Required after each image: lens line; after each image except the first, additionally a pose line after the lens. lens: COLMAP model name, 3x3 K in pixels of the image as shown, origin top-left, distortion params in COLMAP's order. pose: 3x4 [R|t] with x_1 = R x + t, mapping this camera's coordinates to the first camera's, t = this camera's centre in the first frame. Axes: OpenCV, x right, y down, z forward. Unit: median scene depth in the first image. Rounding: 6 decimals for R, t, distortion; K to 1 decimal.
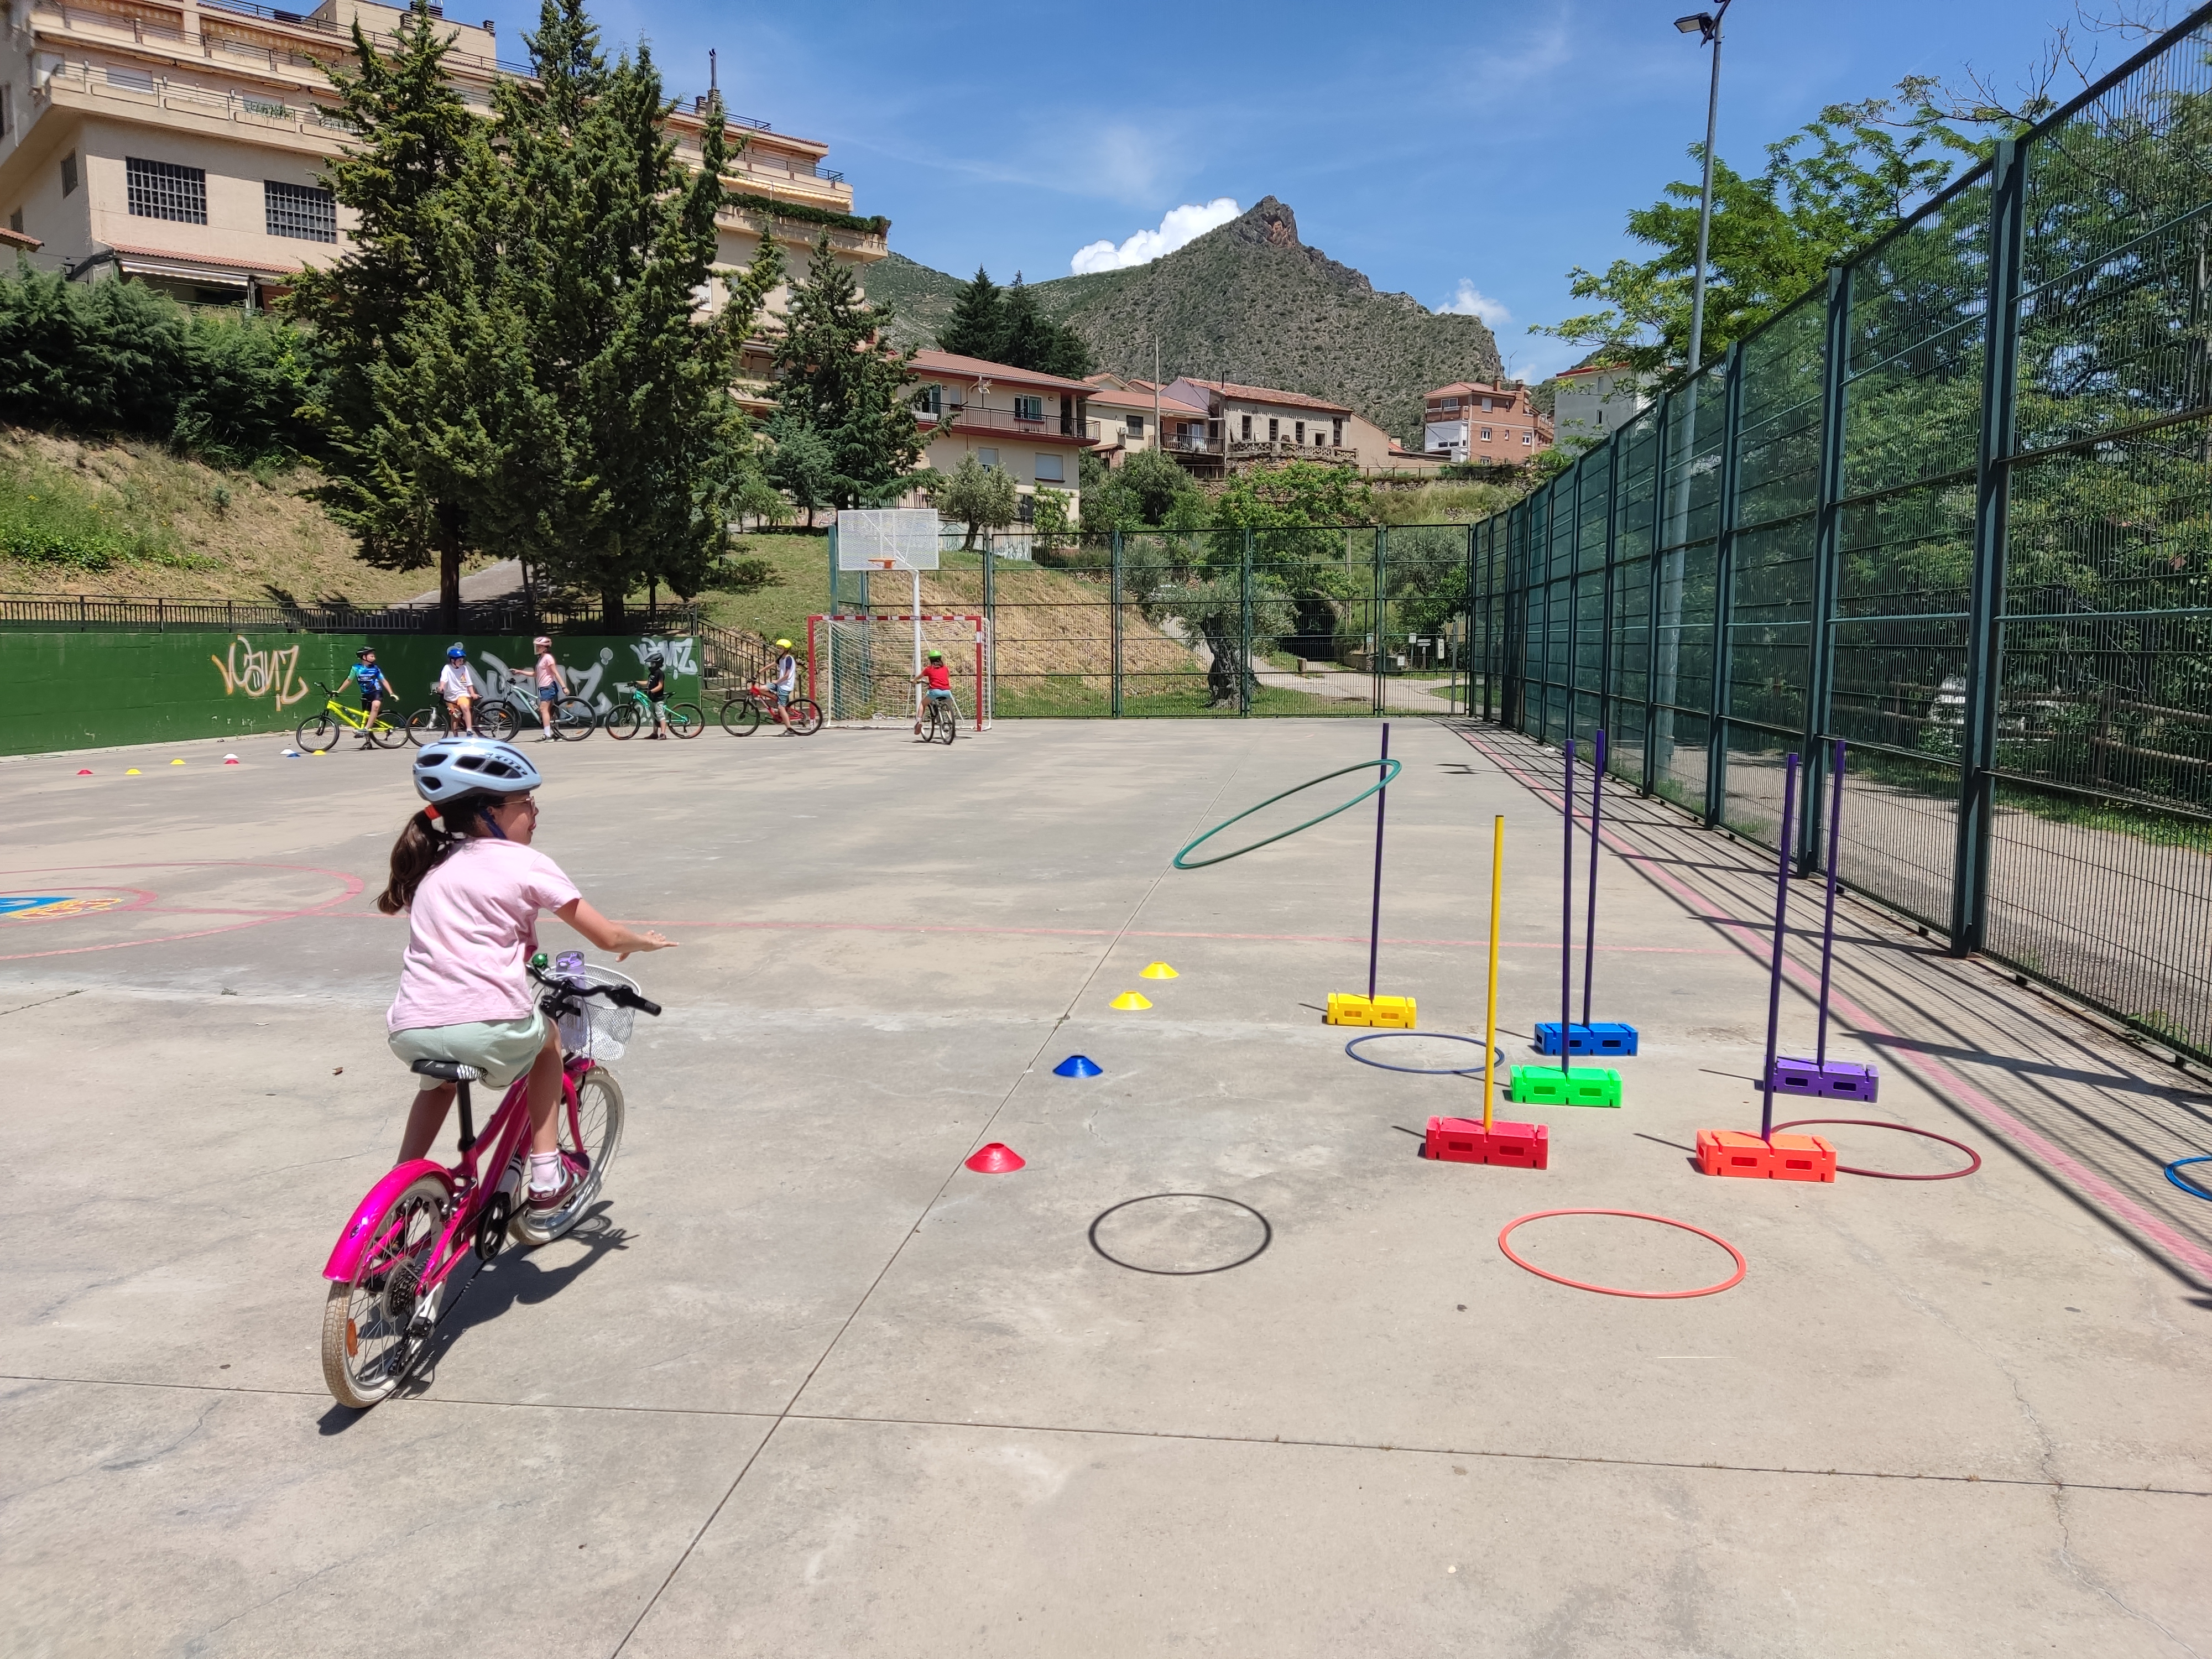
lens RADIAL K [[1611.3, 0, 1111.1], [0, 1611.3, 784.7], [0, 0, 1]] dist [0.102766, -0.129955]
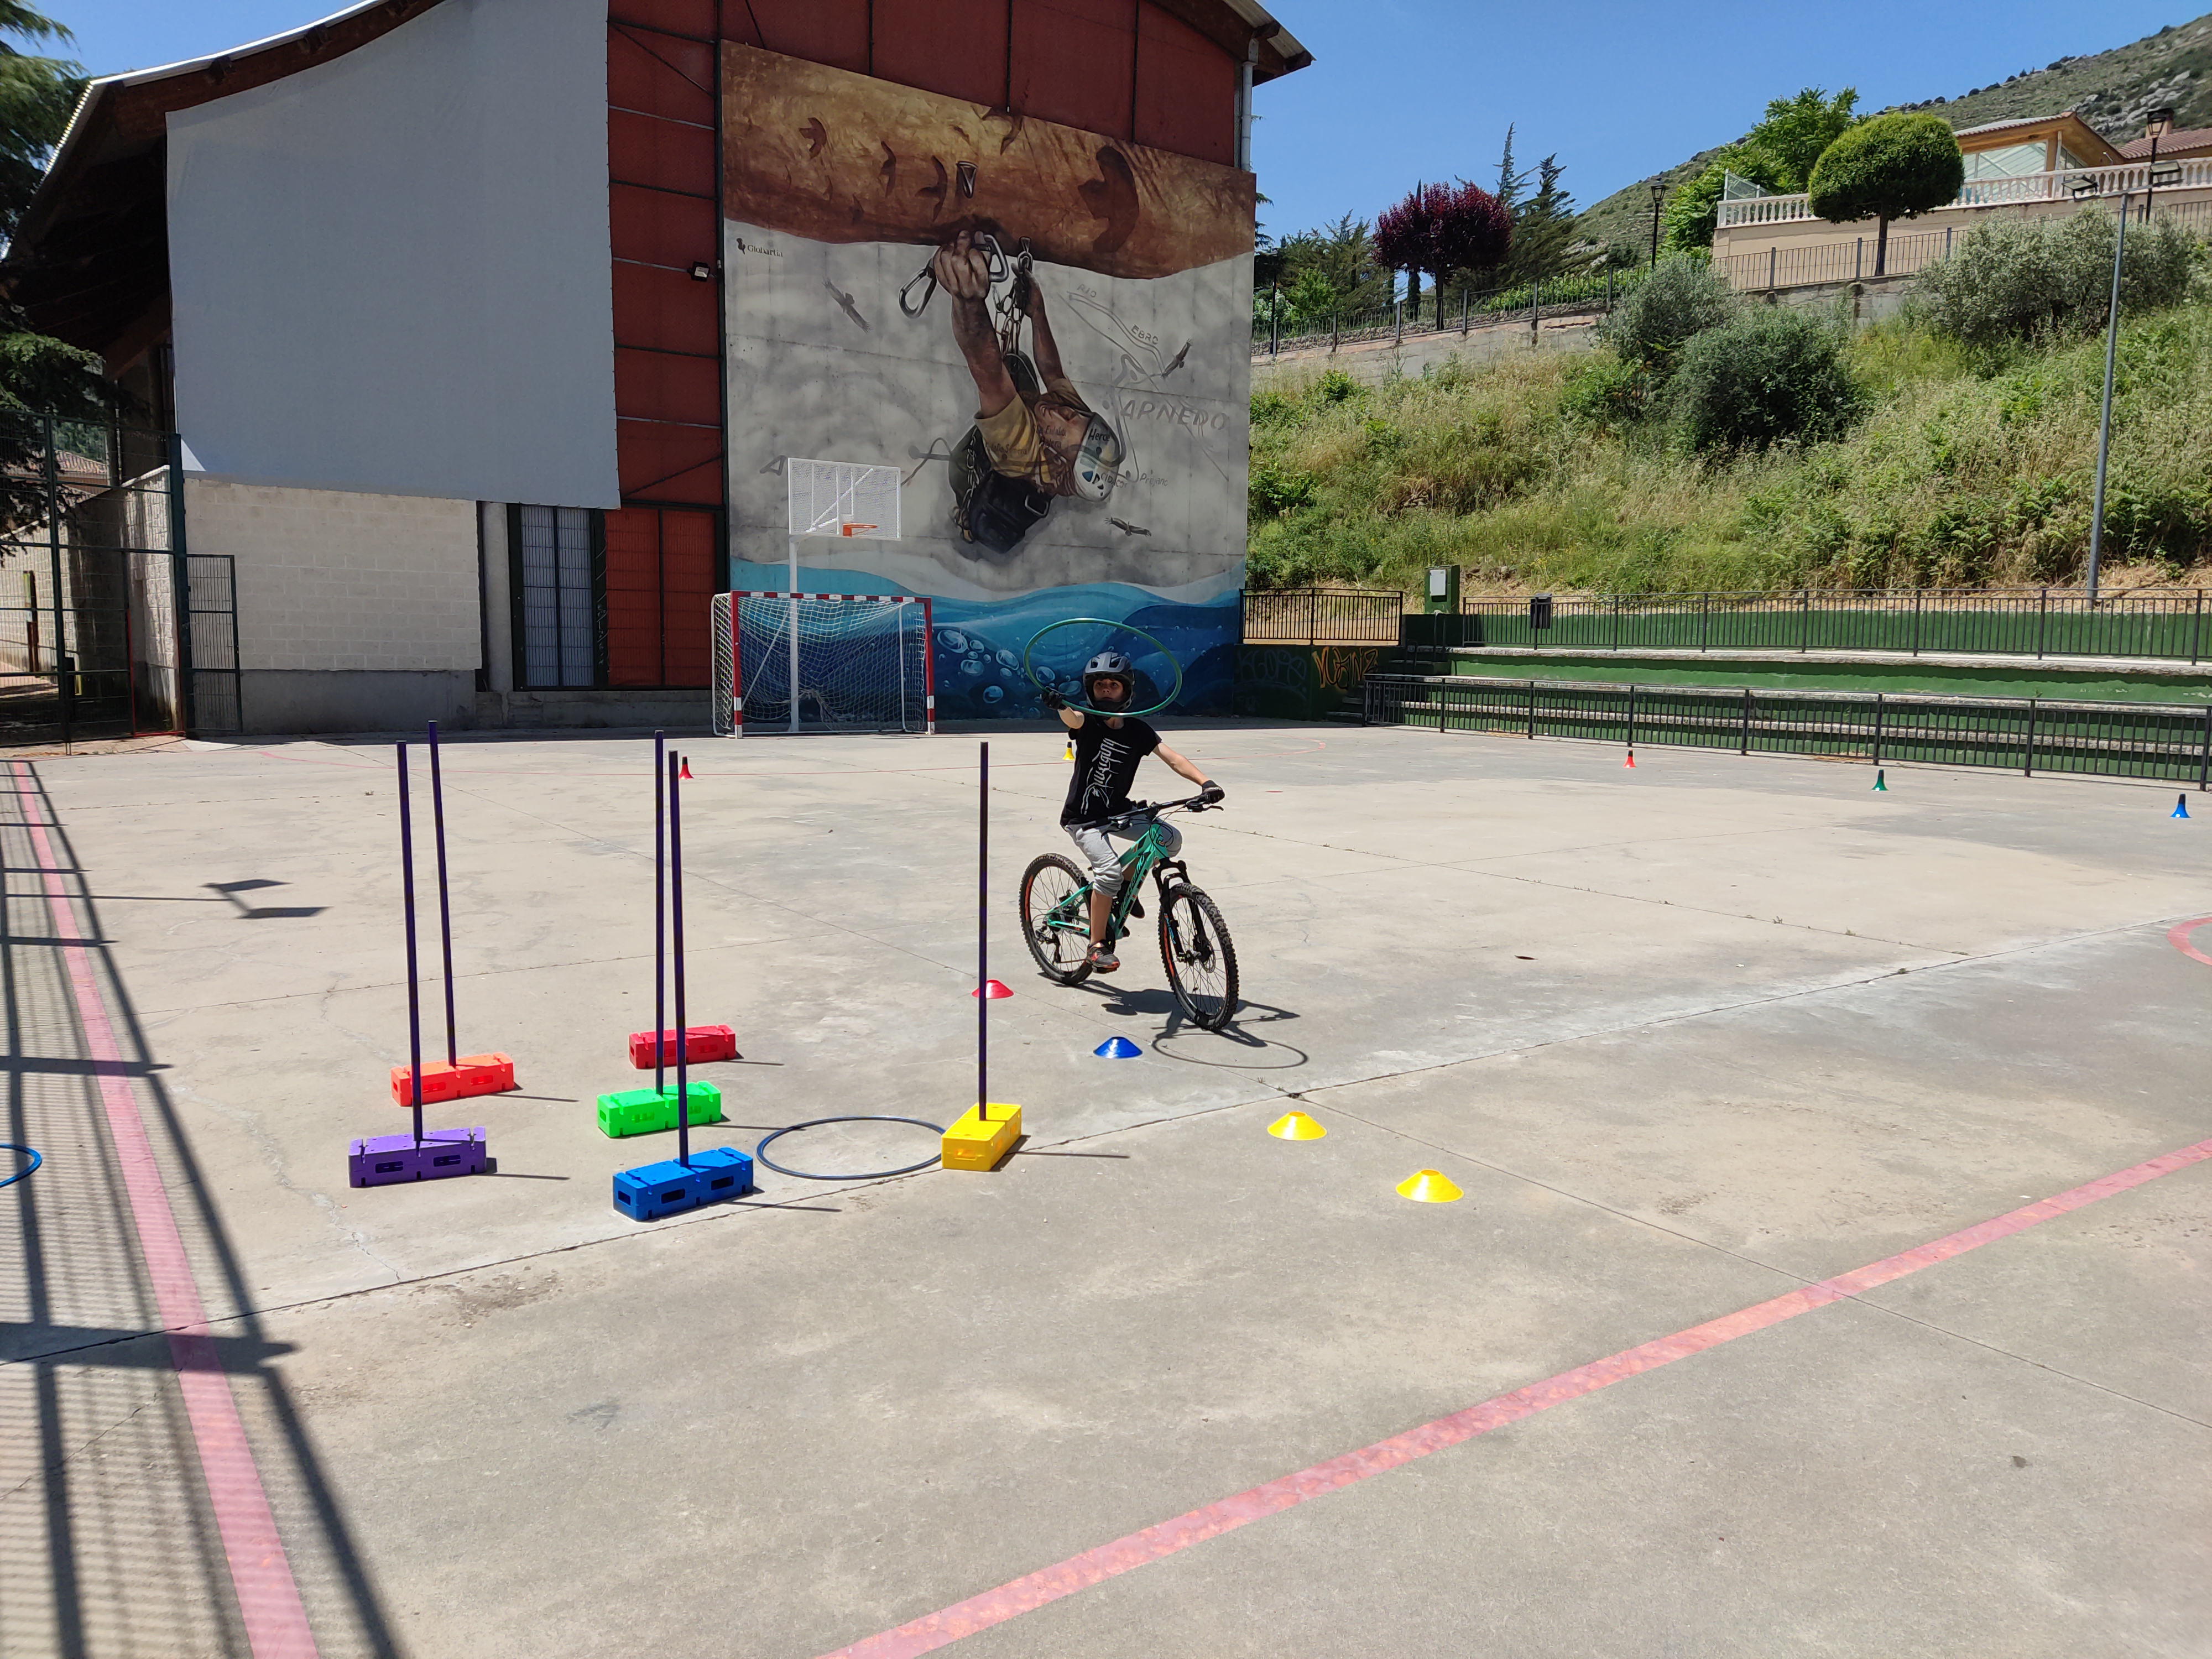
lens RADIAL K [[1590.2, 0, 1120.1], [0, 1590.2, 844.0], [0, 0, 1]] dist [0.103489, -0.136030]
pose [[-0.729626, 0.091226, -0.677734, 0.168343], [-0.070077, 0.975870, 0.206800, -0.042045], [0.680246, 0.198380, -0.705628, 0.434234]]
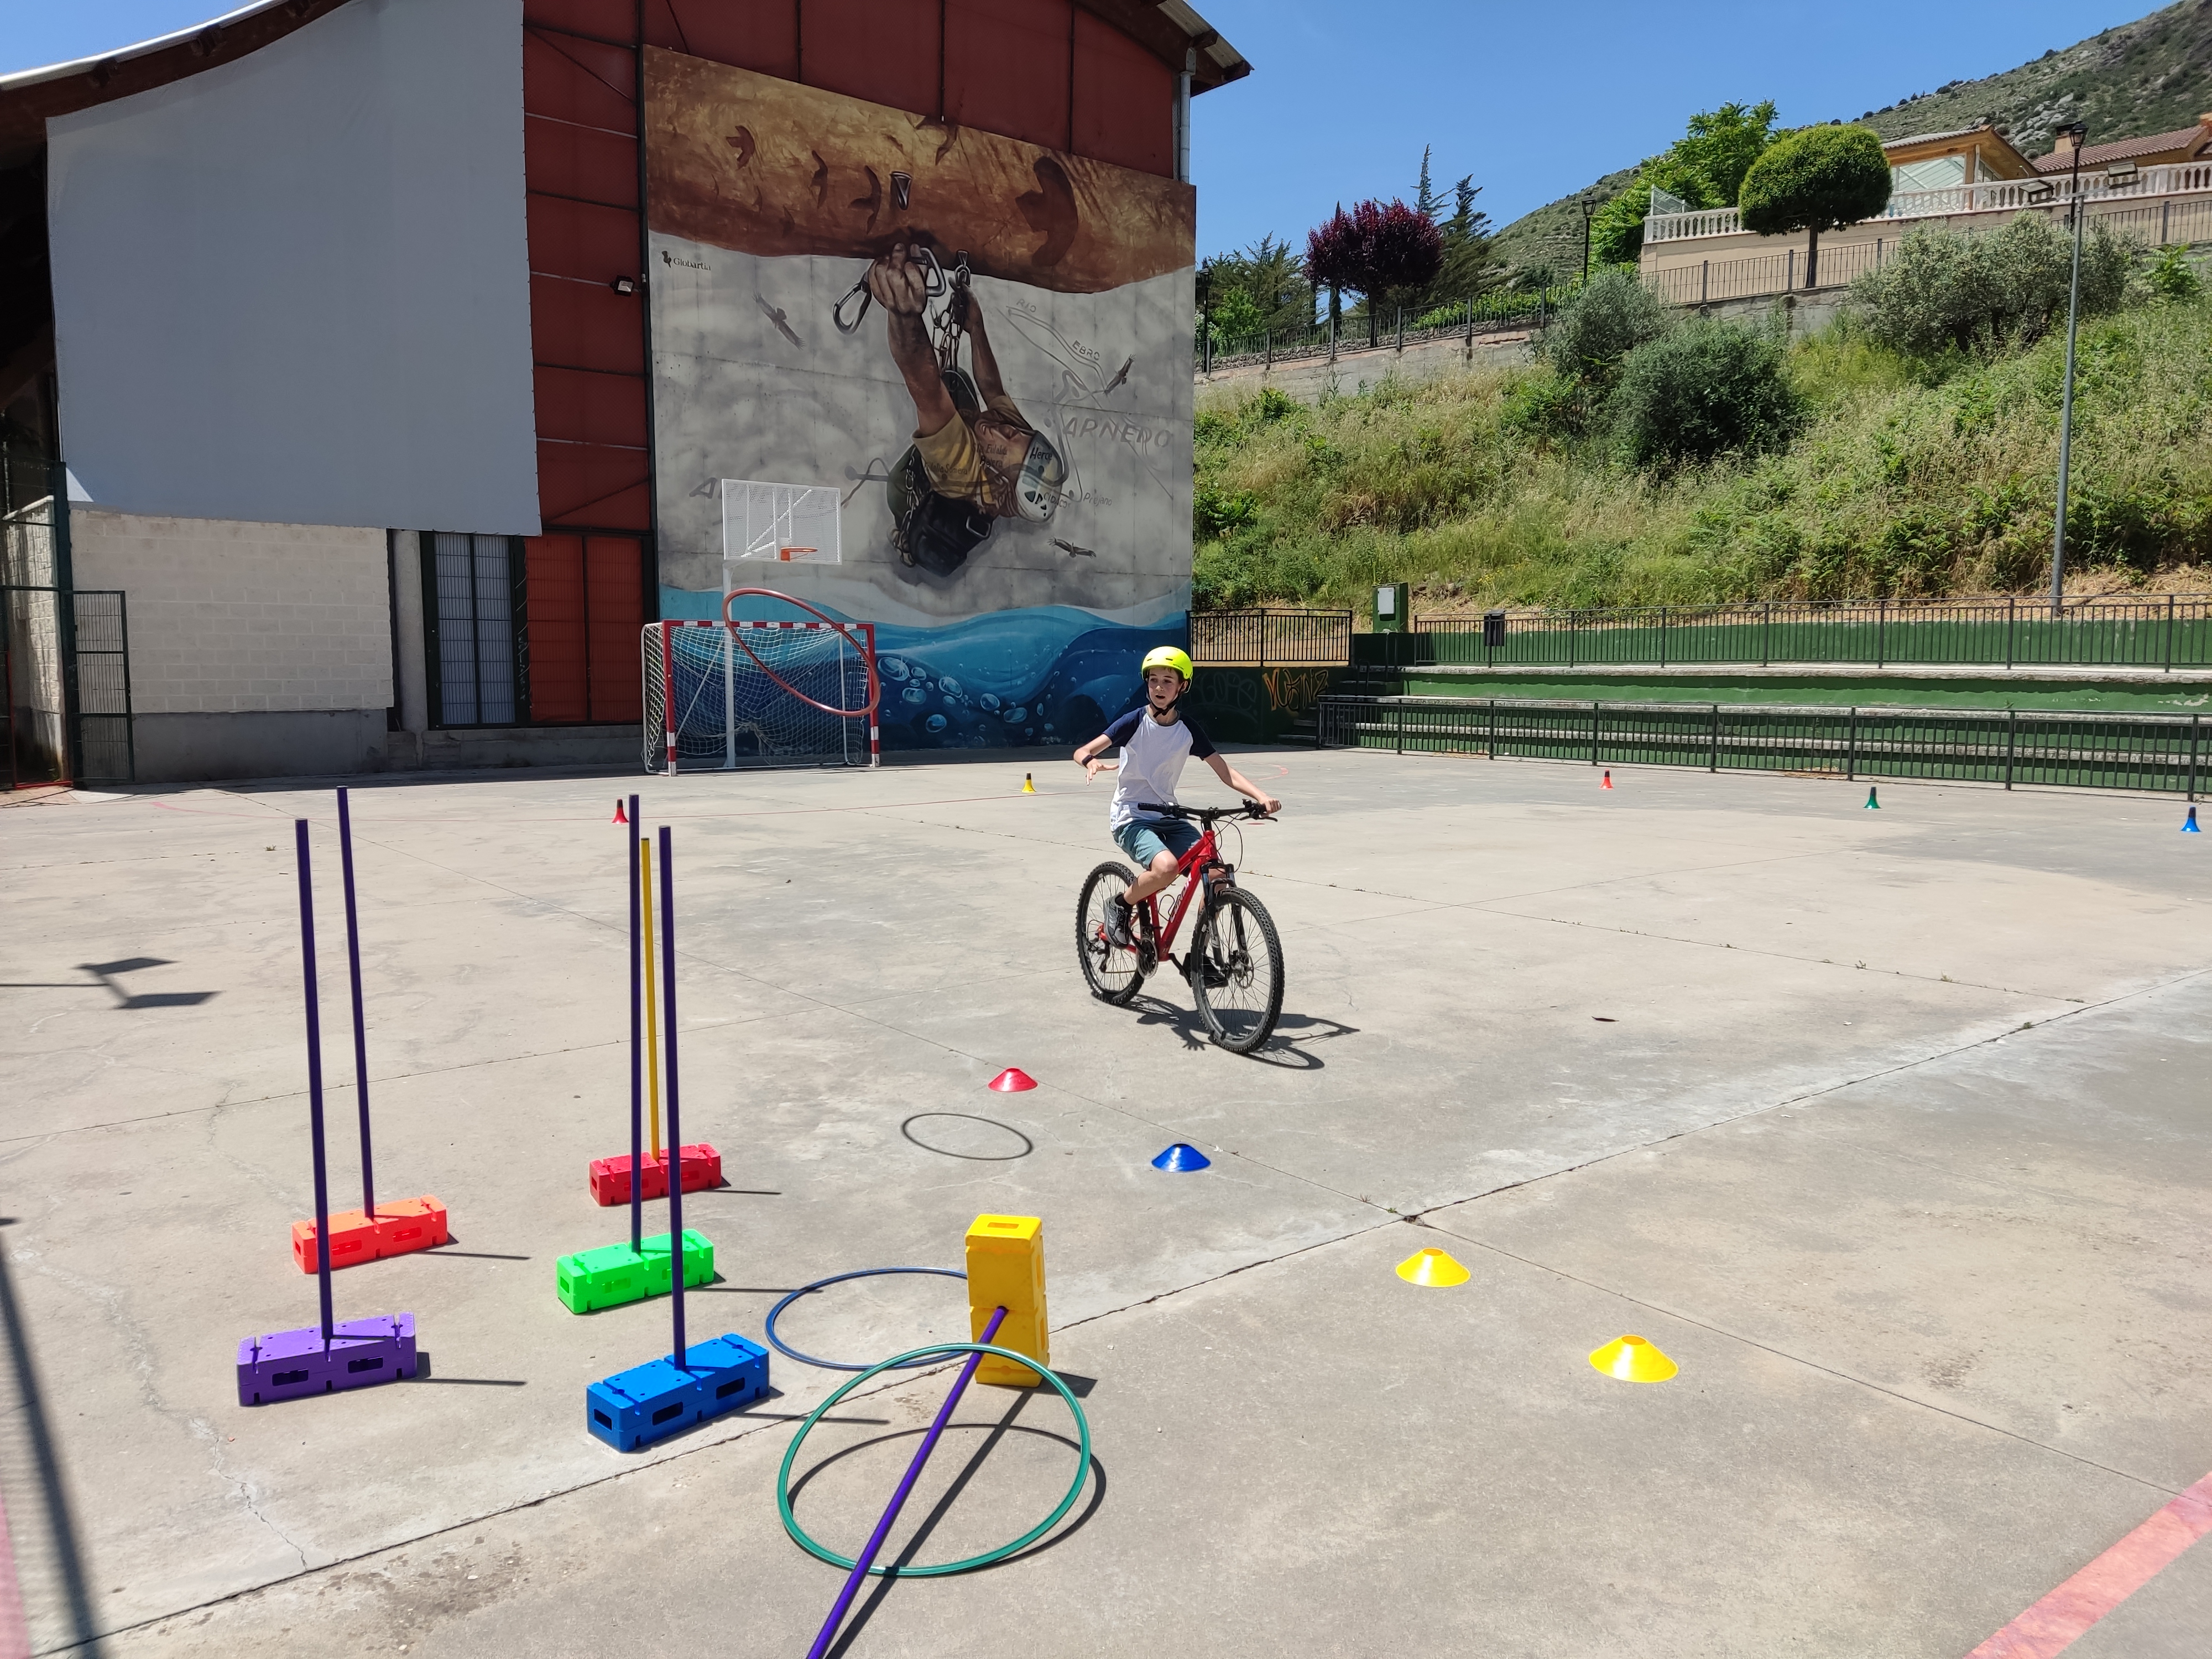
lens RADIAL K [[1612.6, 0, 1106.0], [0, 1612.6, 829.5], [0, 0, 1]] dist [0.111853, -0.150068]
pose [[-0.705054, 0.088796, -0.703573, 0.153054], [-0.056242, 0.982003, 0.180296, -0.038417], [0.706920, 0.166689, -0.687371, 0.392958]]
